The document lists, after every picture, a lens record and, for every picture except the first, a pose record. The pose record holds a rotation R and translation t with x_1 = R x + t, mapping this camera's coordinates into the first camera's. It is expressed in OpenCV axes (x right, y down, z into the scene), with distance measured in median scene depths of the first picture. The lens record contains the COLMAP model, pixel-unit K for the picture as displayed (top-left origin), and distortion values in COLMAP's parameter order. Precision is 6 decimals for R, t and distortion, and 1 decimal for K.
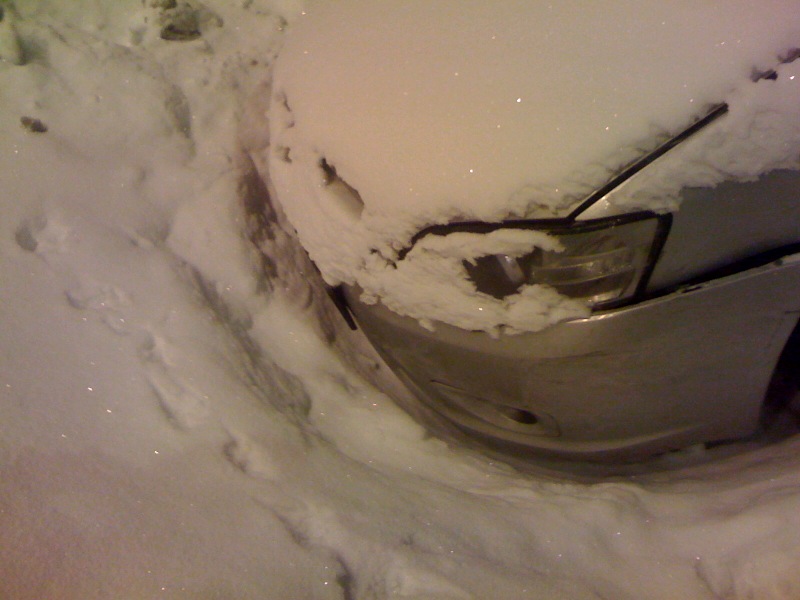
lens RADIAL K [[897.3, 0, 368.5], [0, 897.3, 298.5], [0, 0, 1]] dist [0.012591, -0.269308]
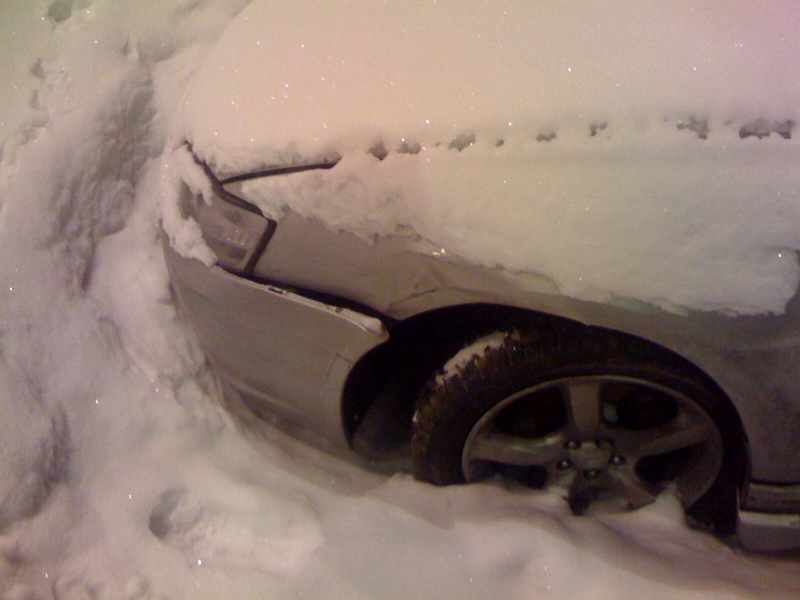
lens RADIAL K [[897.3, 0, 368.5], [0, 897.3, 298.5], [0, 0, 1]] dist [0.012591, -0.269308]
pose [[0.800564, 0.534355, -0.271224, 0.726872], [-0.490308, 0.844309, 0.216197, -0.289857], [0.344522, -0.040096, 0.937922, -0.034553]]
